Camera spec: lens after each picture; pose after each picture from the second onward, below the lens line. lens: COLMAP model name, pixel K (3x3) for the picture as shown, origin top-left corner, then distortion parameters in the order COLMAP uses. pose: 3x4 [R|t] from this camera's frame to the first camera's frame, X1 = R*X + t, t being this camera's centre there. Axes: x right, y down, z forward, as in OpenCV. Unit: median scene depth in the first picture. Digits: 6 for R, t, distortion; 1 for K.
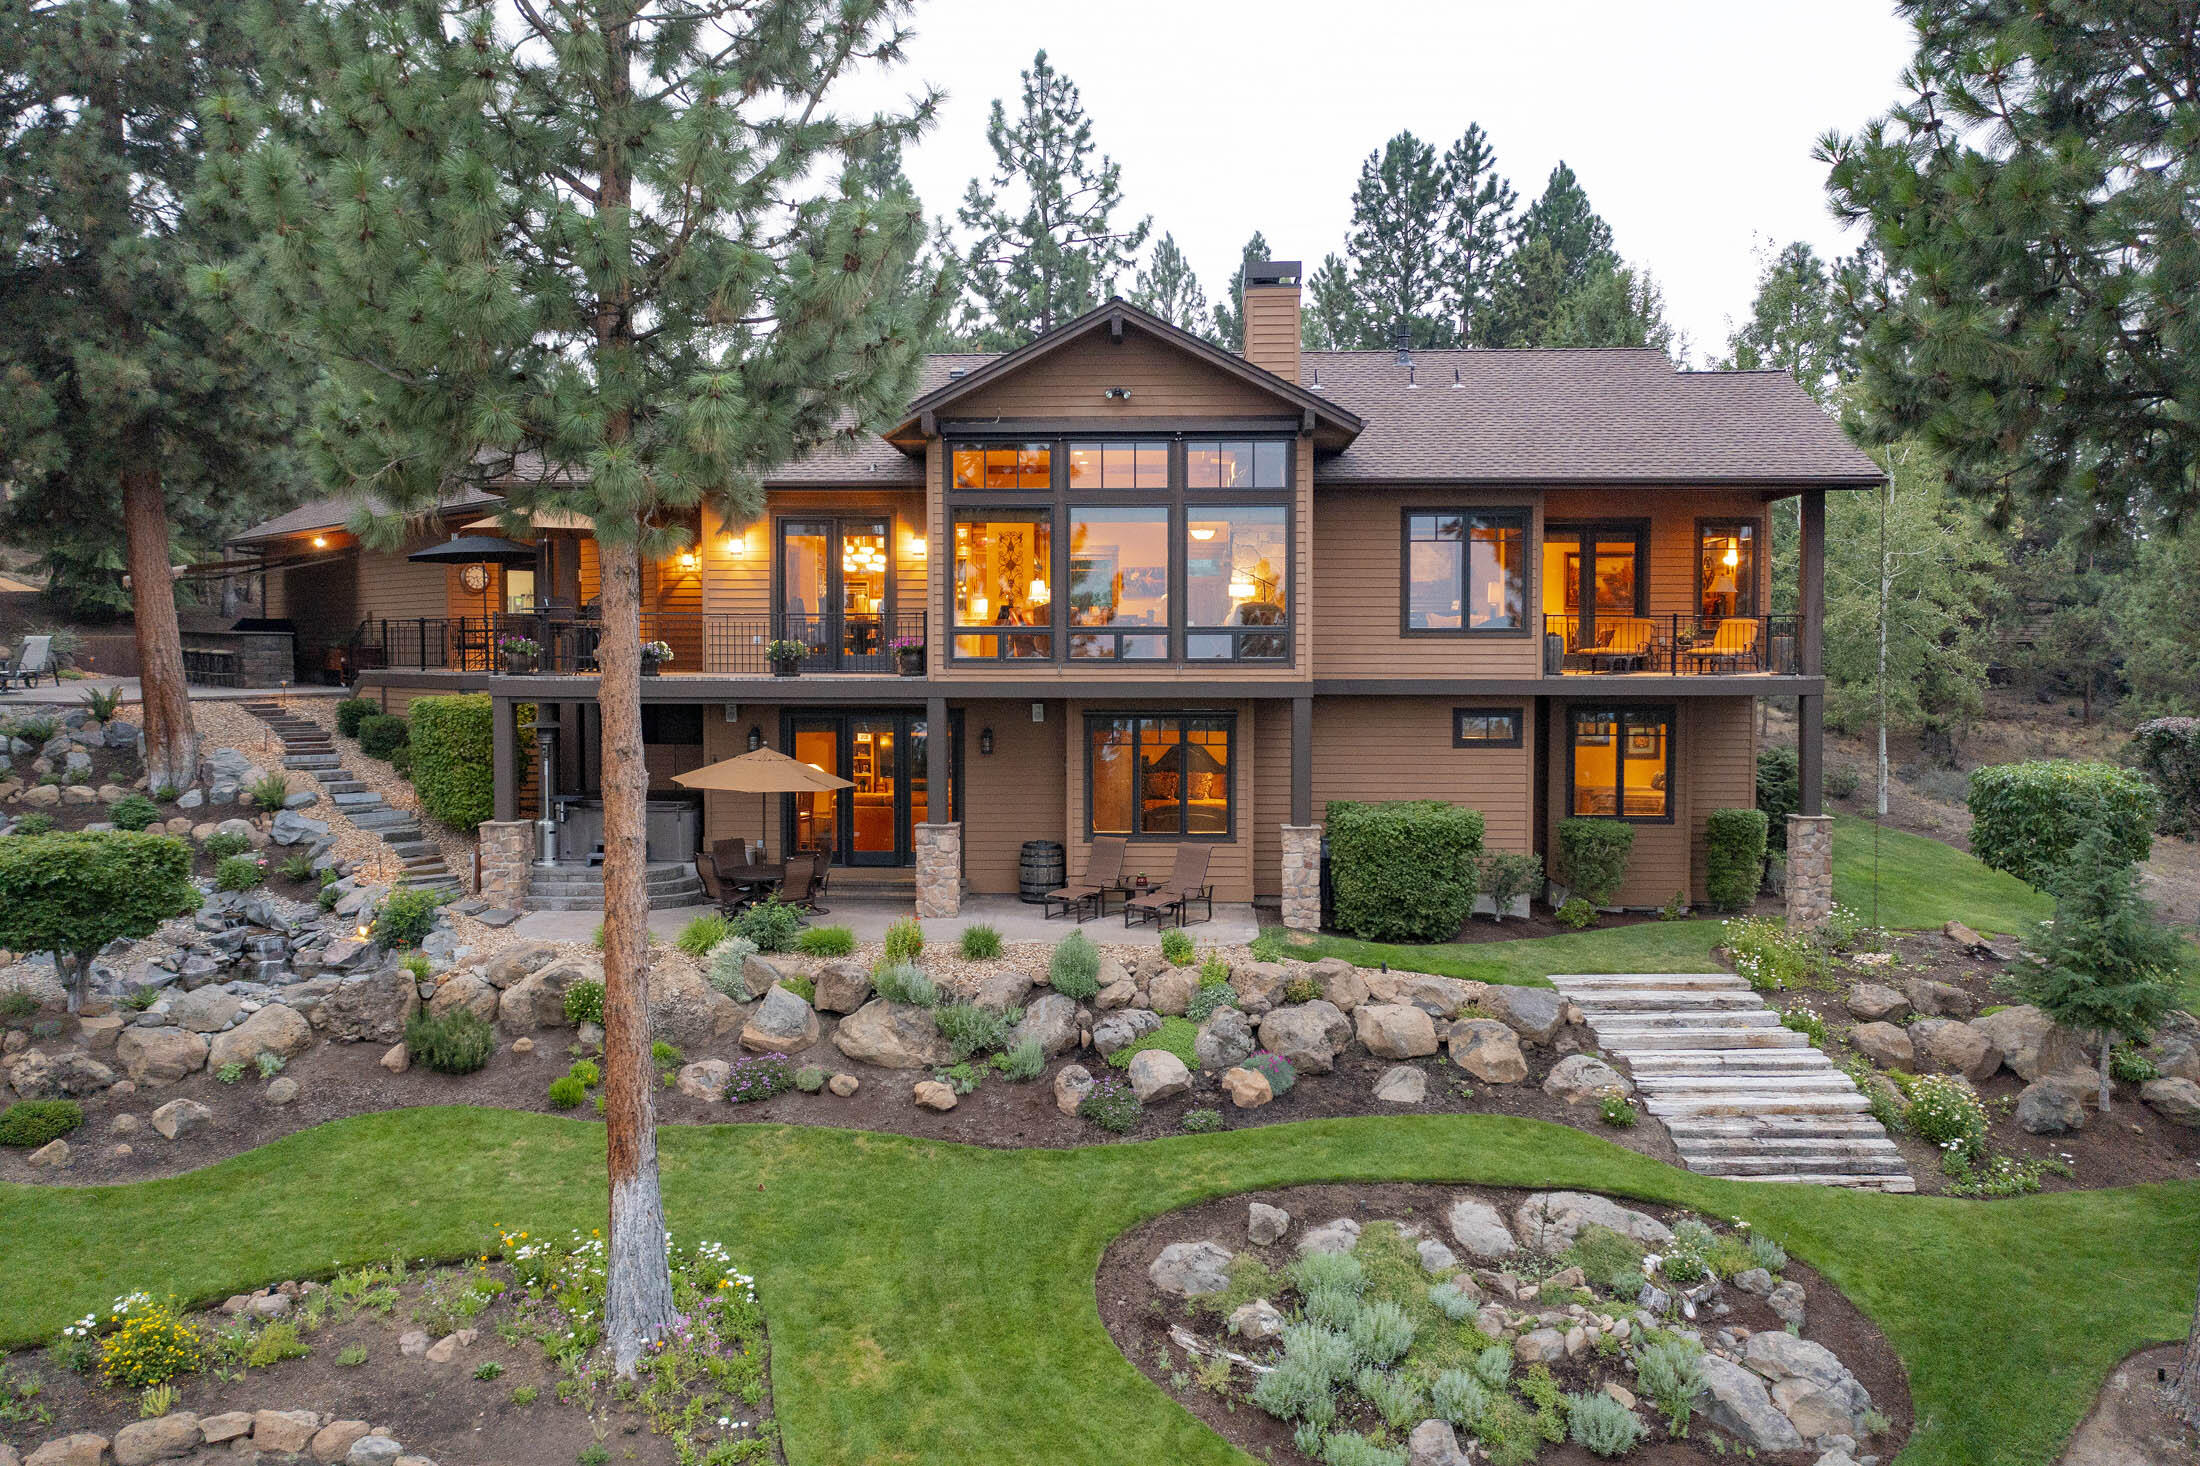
lens RADIAL K [[1728.7, 0, 1104.4], [0, 1728.7, 731.0], [0, 0, 1]] dist [-0.016686, 0.016742]
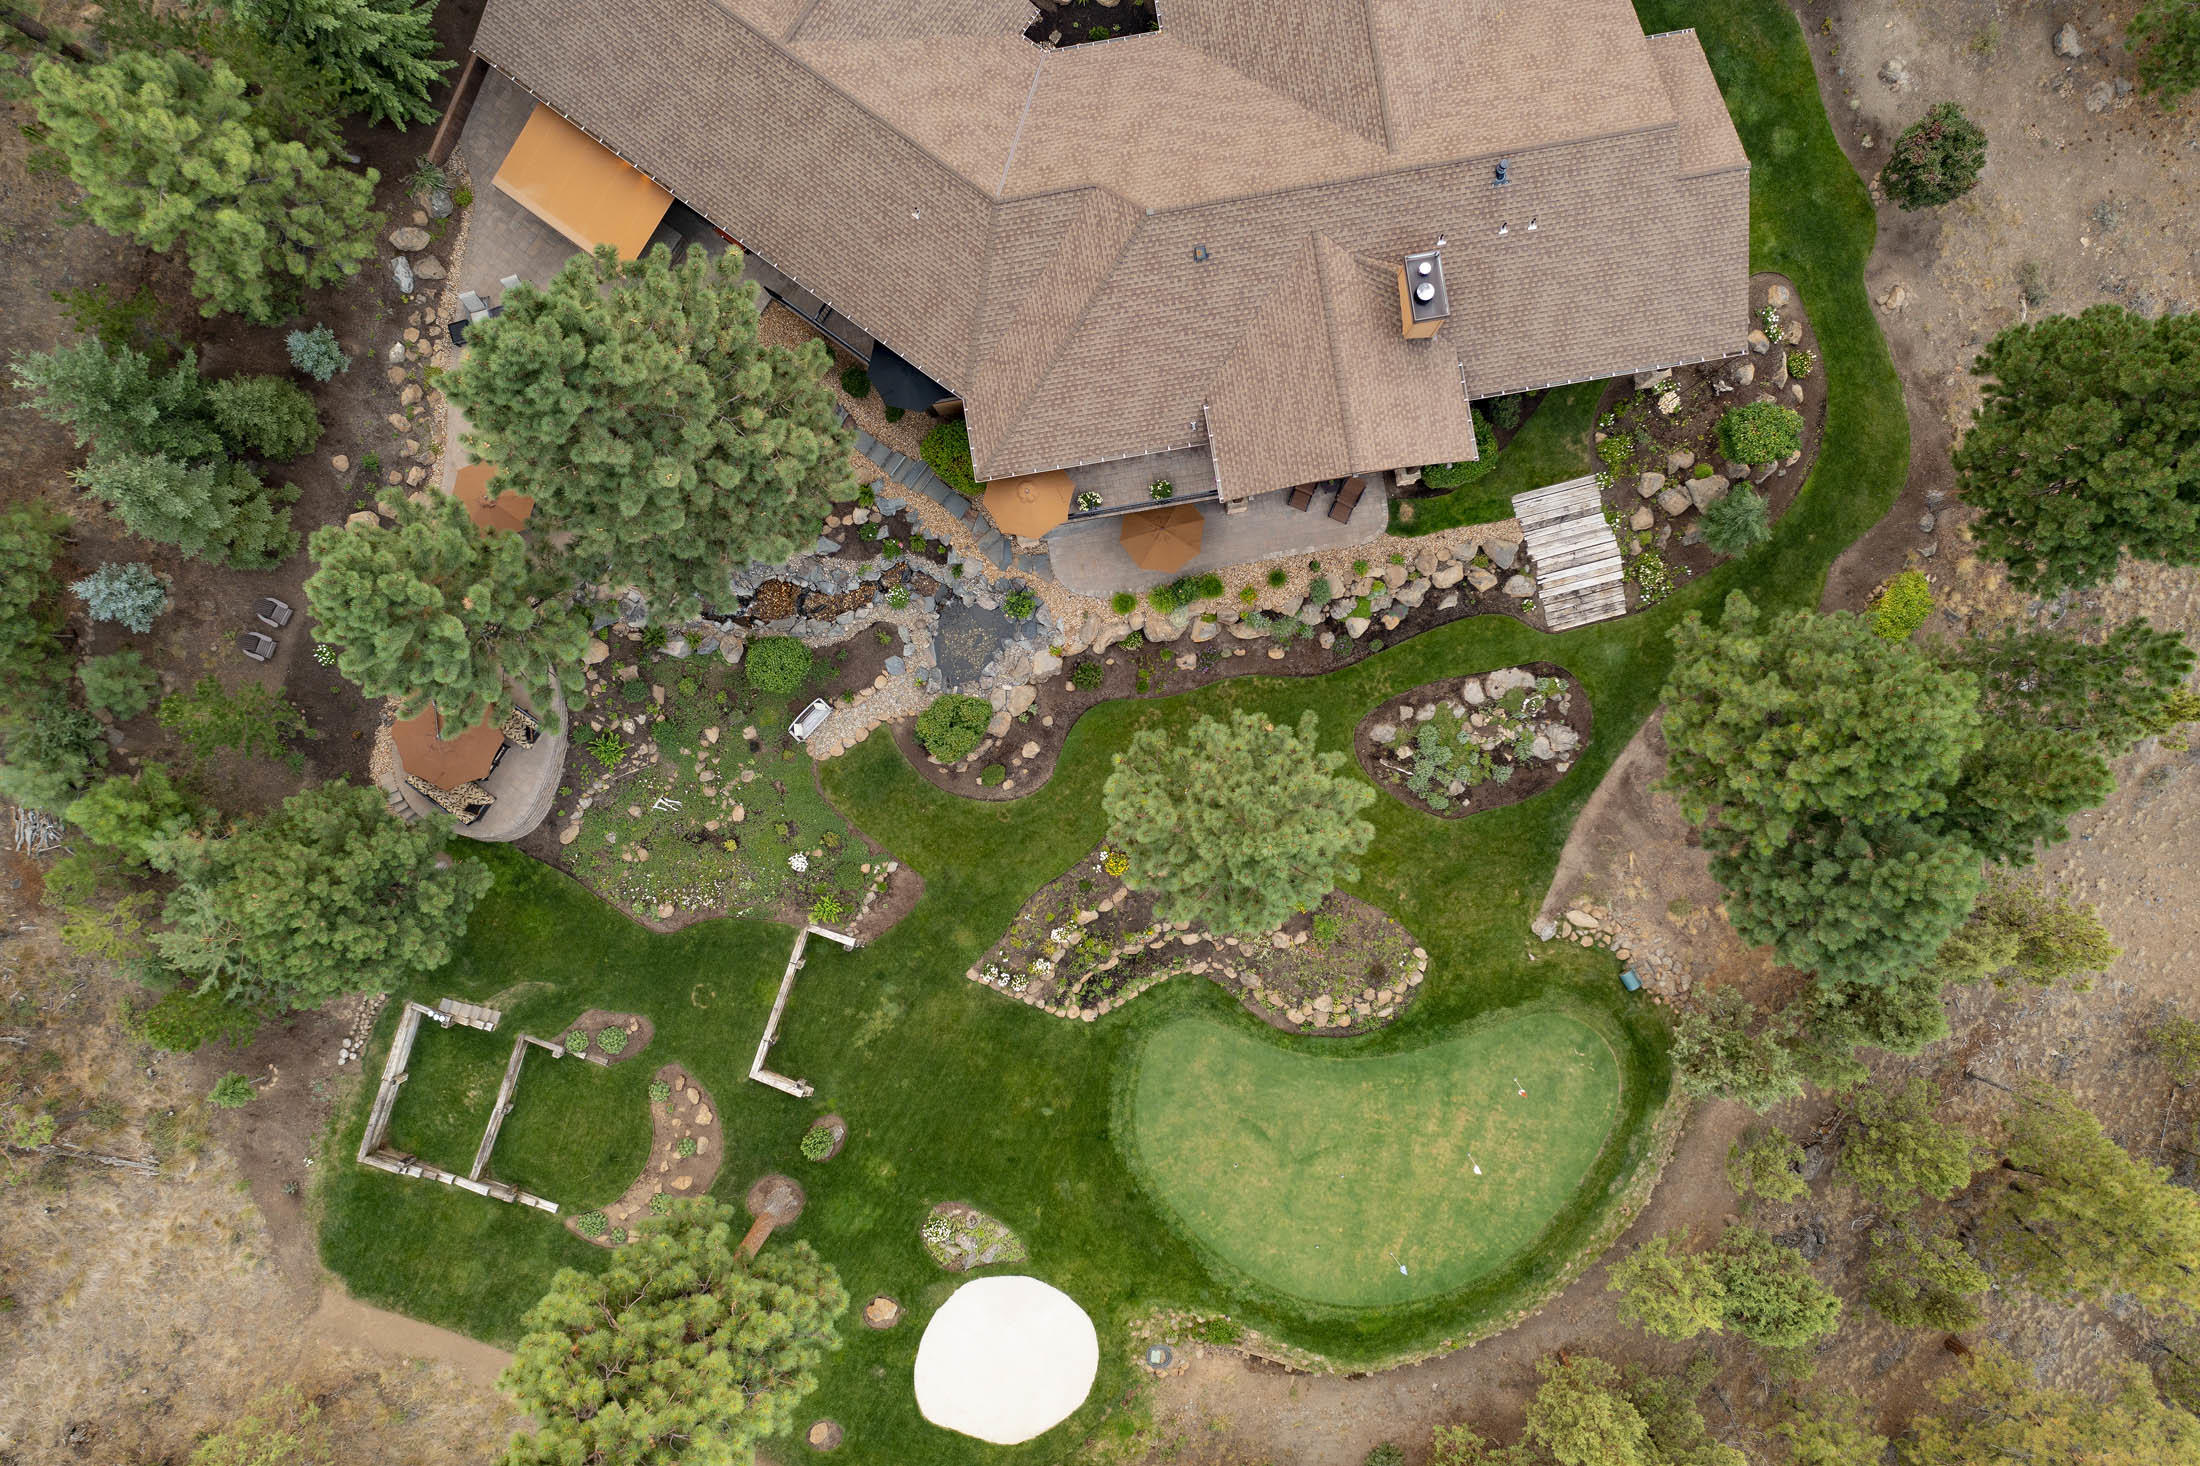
lens RADIAL K [[1728.7, 0, 1104.6], [0, 1728.7, 740.6], [0, 0, 1]] dist [-0.016686, 0.016742]
pose [[0.978112, -0.206286, -0.027259, -0.298668], [0.038155, 0.049025, 0.998069, -2.343702], [-0.204551, -0.977263, 0.055823, 0.742846]]
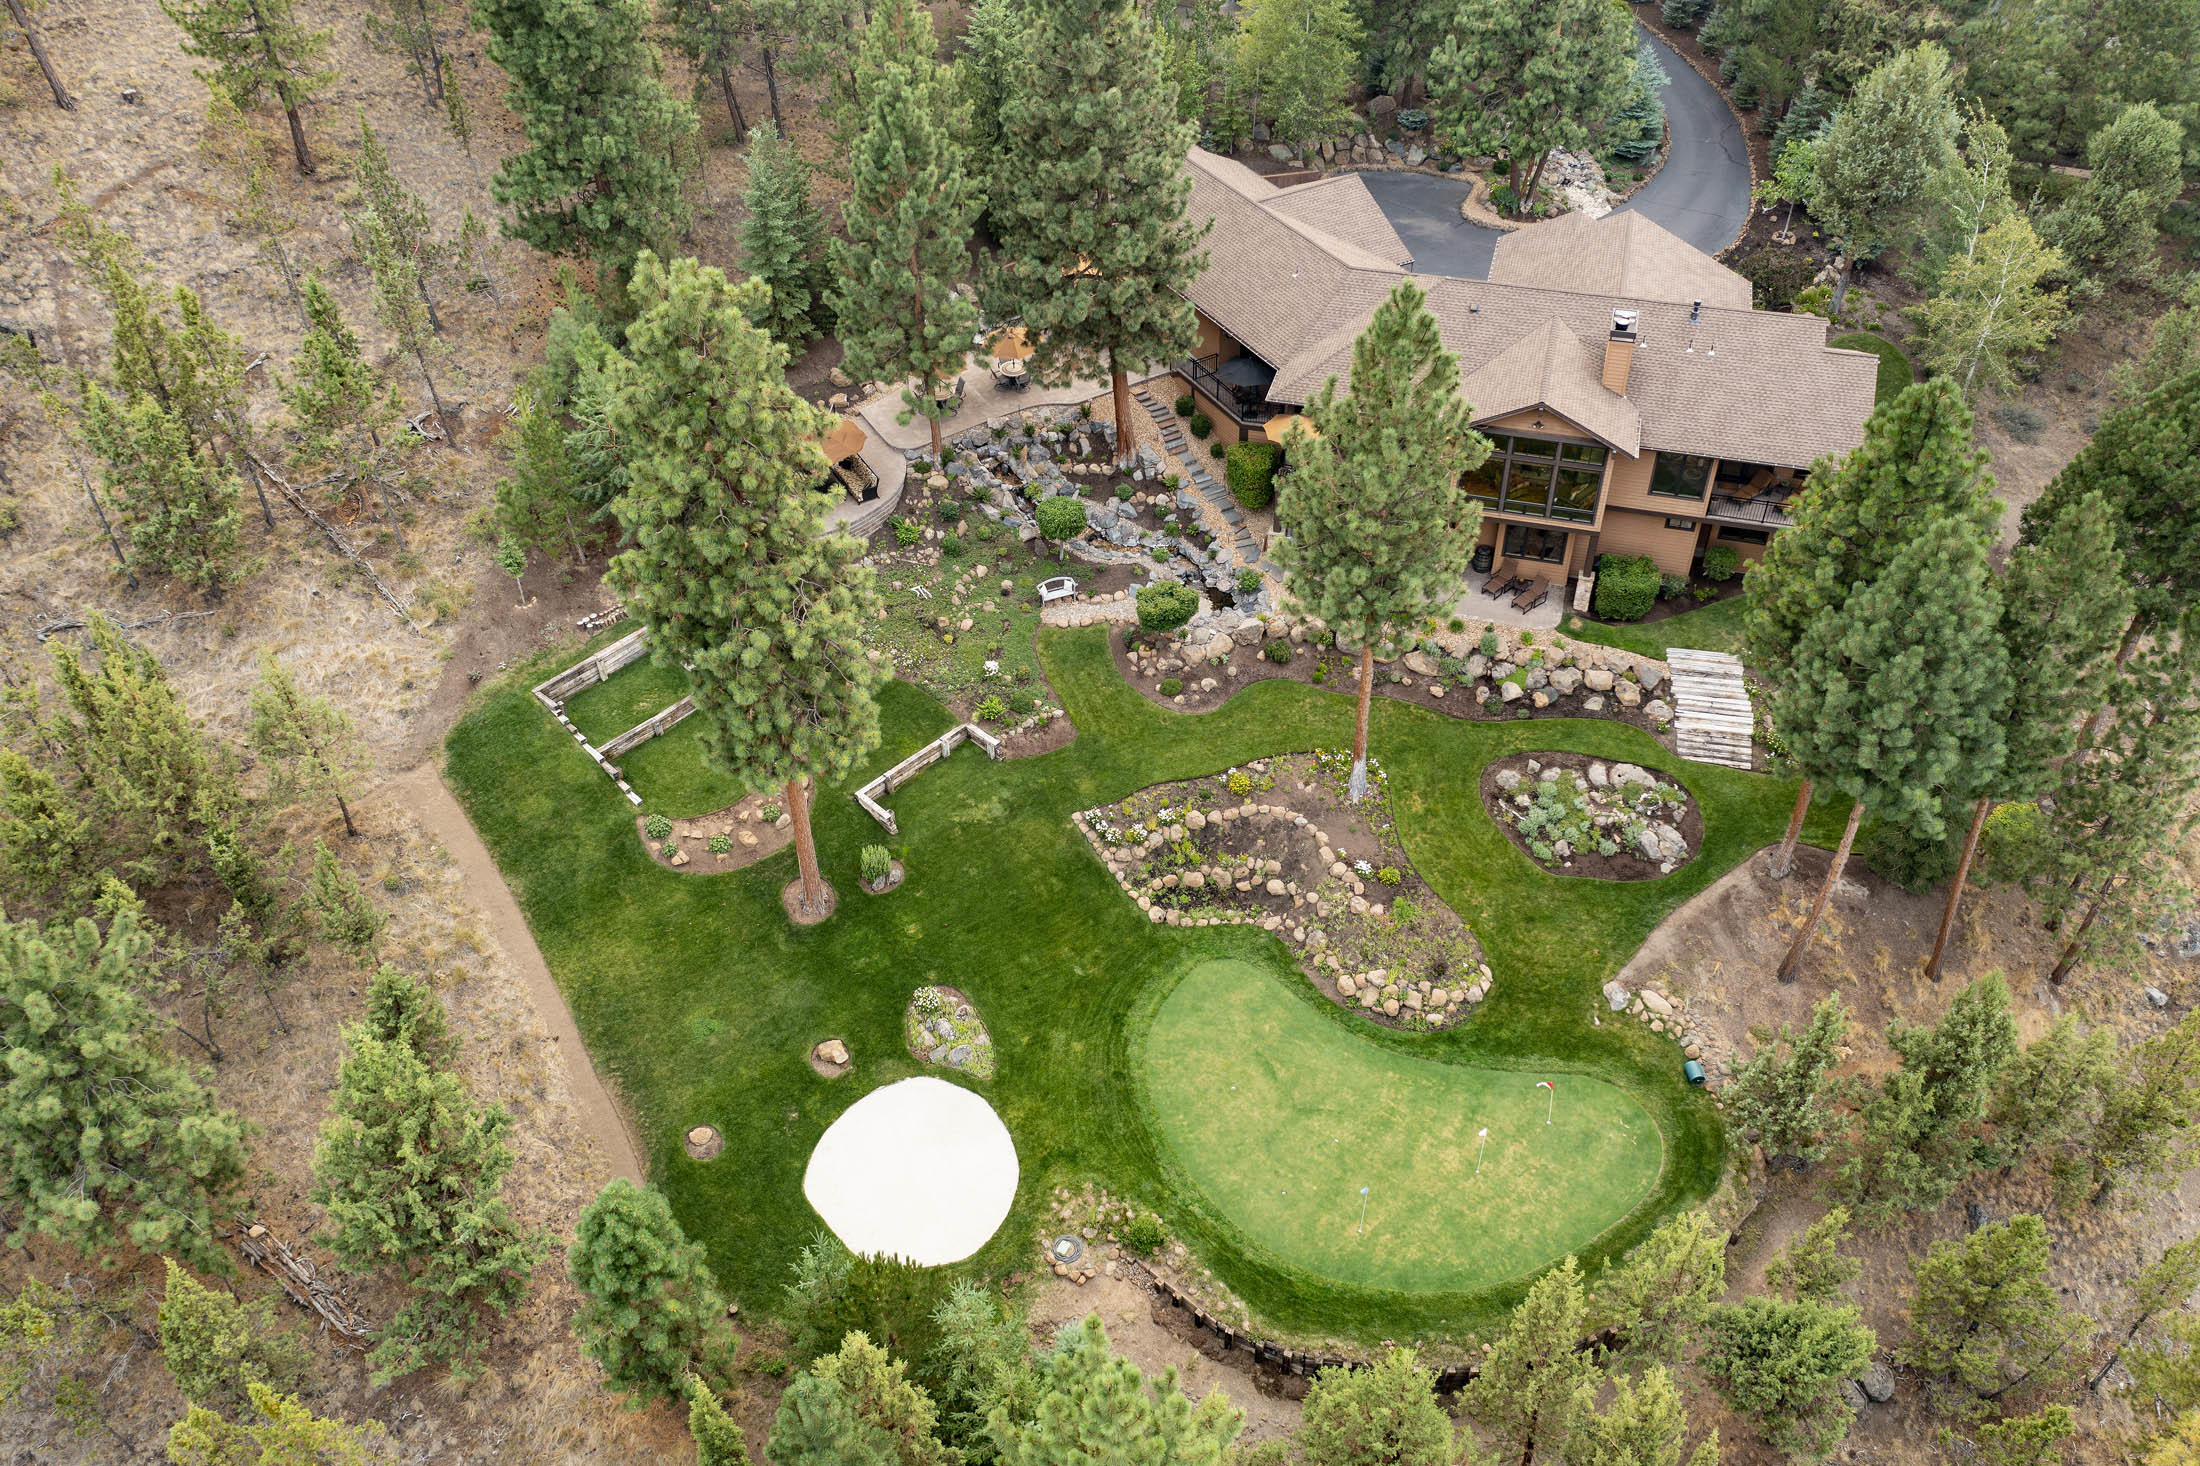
lens RADIAL K [[1728.7, 0, 1106.2], [0, 1728.7, 735.1], [0, 0, 1]] dist [-0.016686, 0.016742]
pose [[0.974240, 0.134702, -0.180863, -0.100174], [0.009480, 0.776835, 0.629633, -1.607008], [0.225314, -0.615128, 0.755547, -1.449000]]
